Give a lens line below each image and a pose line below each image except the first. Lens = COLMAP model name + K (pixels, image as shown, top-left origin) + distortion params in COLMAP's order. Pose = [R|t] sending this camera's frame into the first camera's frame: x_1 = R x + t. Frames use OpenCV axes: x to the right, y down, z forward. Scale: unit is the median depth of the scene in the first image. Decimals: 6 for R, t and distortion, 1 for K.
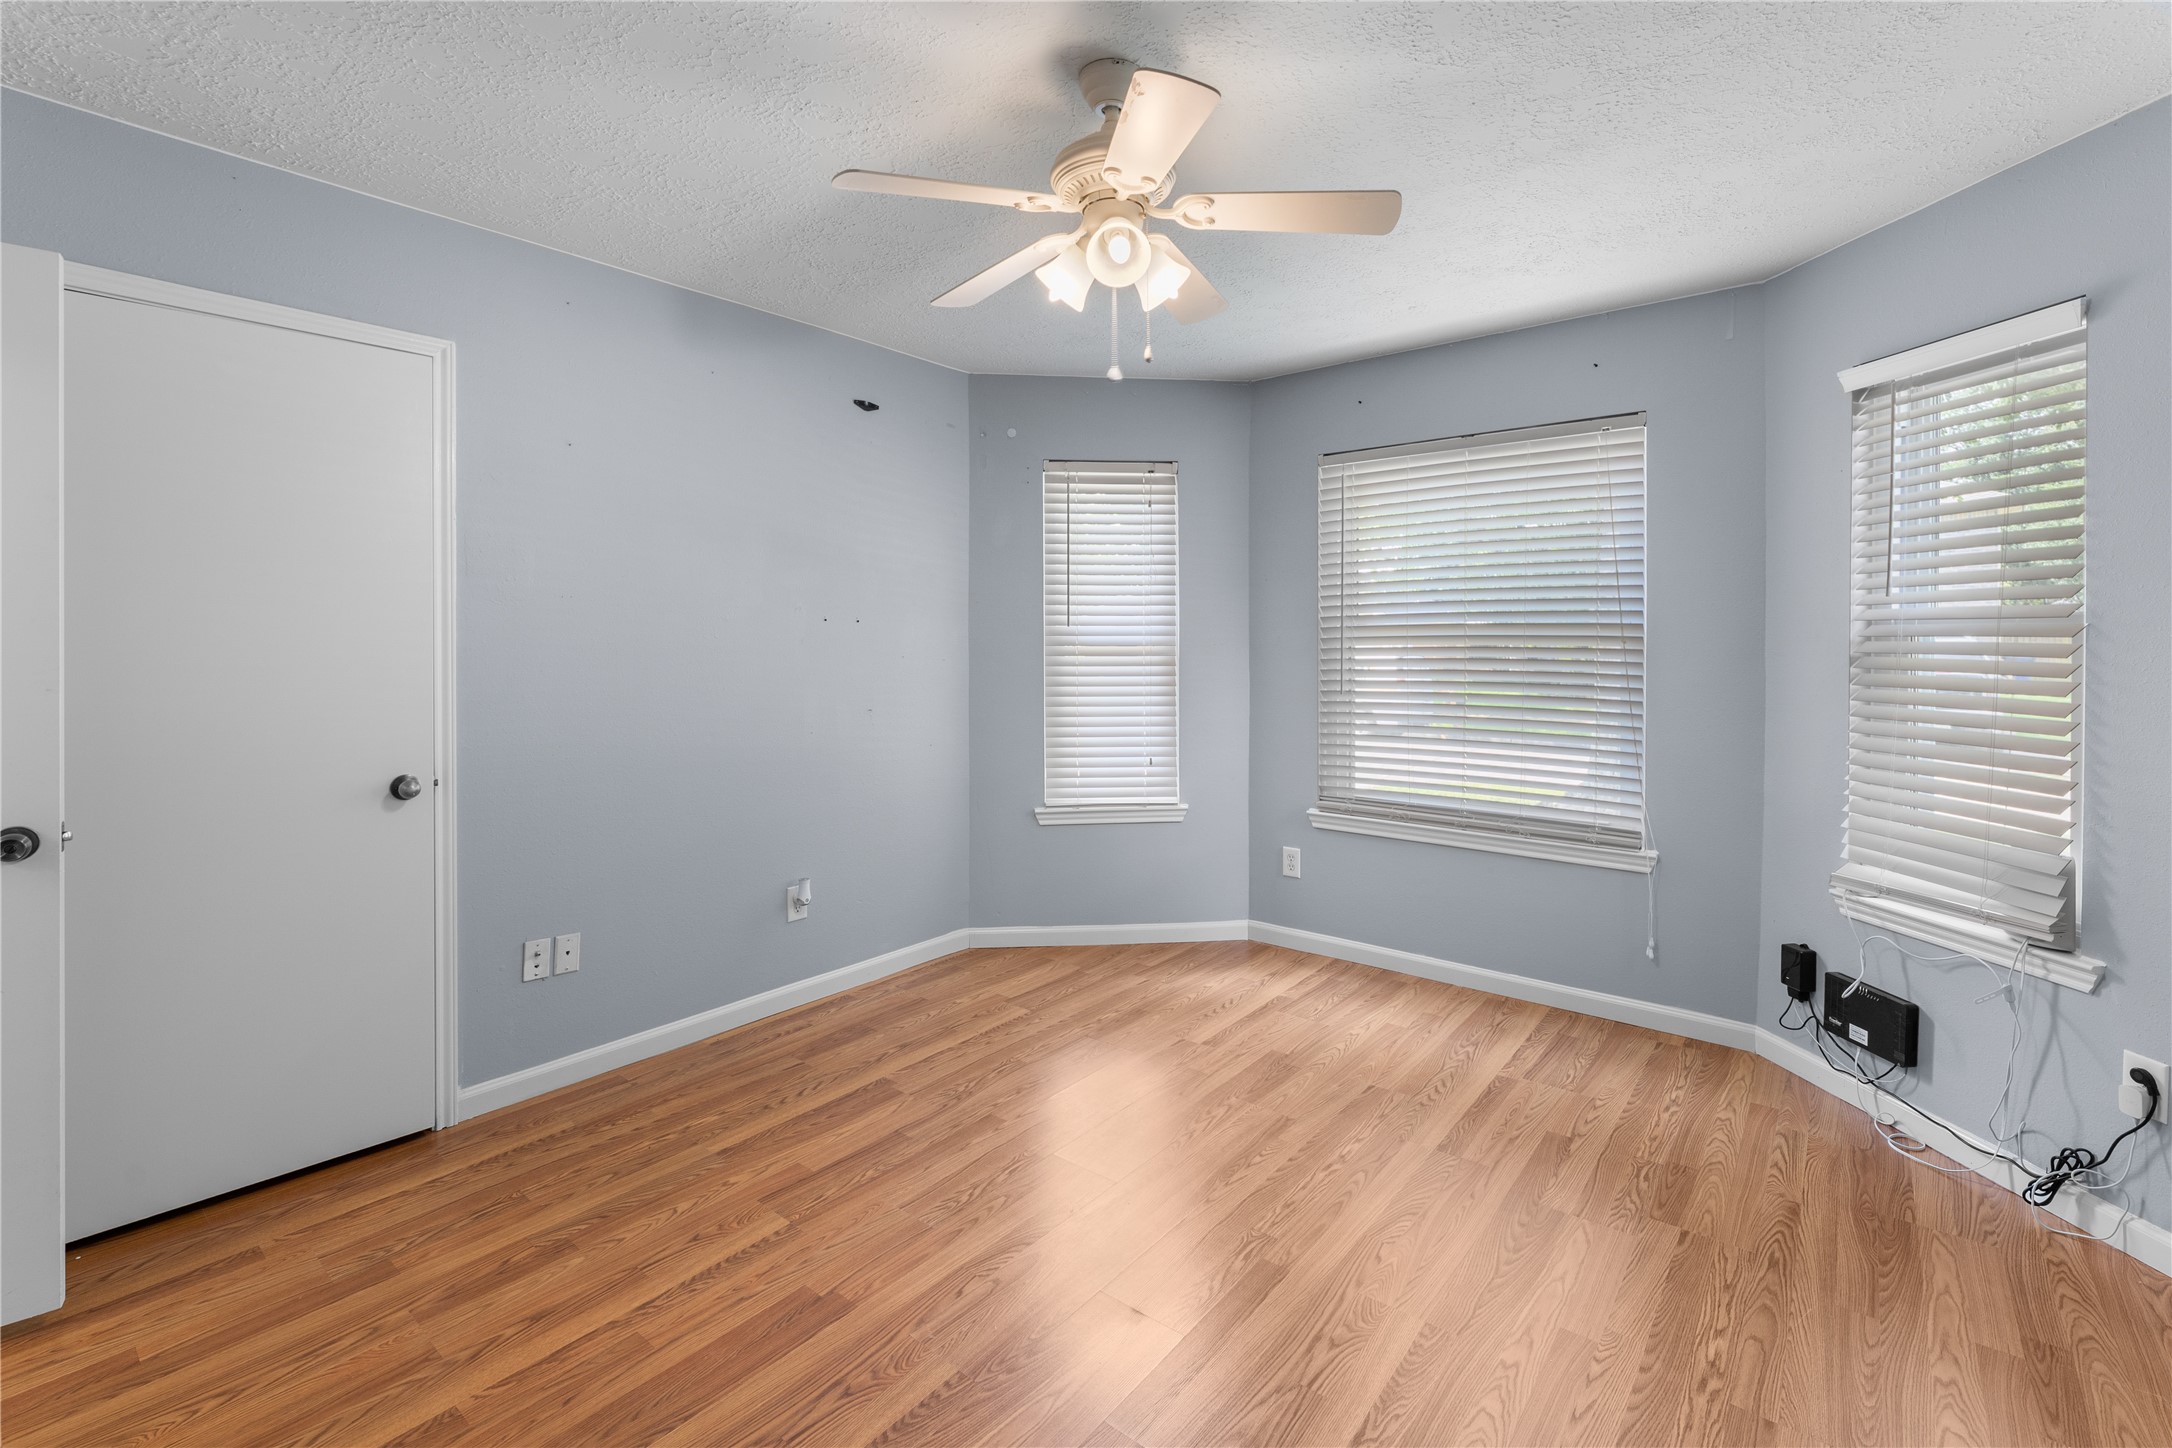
lens RADIAL K [[960.4, 0, 1084.6], [0, 960.4, 635.0], [0, 0, 1]] dist [-0.004465, -0.000221]
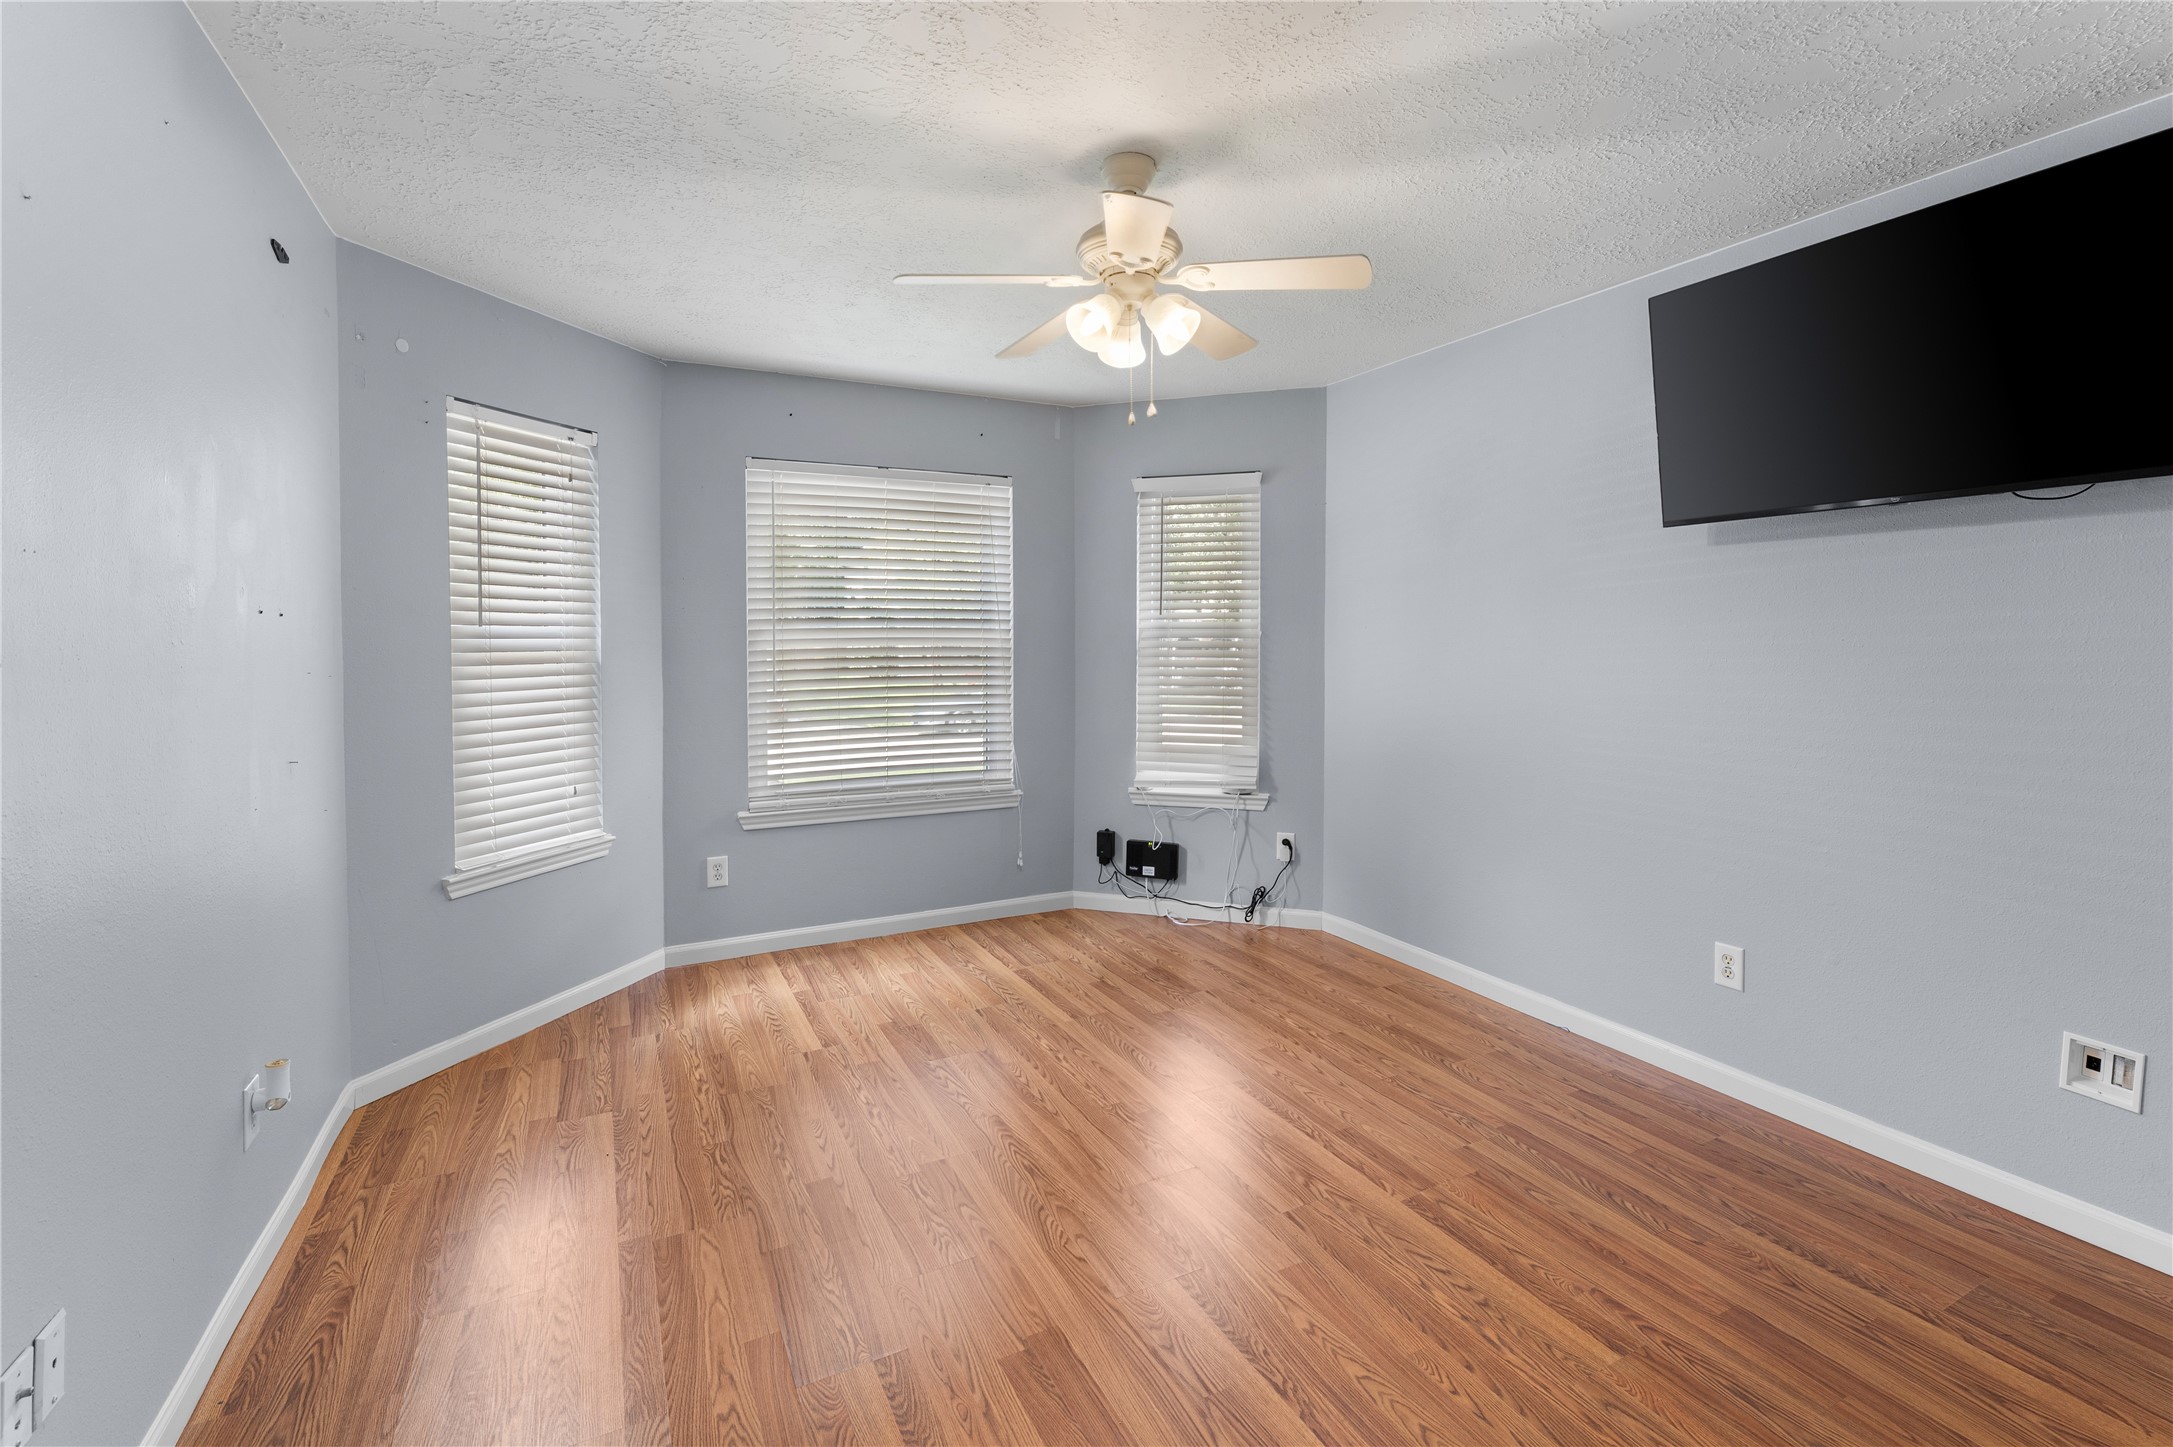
lens RADIAL K [[953.7, 0, 1083.9], [0, 953.7, 656.1], [0, 0, 1]] dist [0.000889, 0.000105]
pose [[0.404791, -0.018722, 0.914218, -0.638008], [0.000836, 0.999798, 0.020105, -0.000457], [-0.914409, -0.007374, 0.404725, 0.339404]]
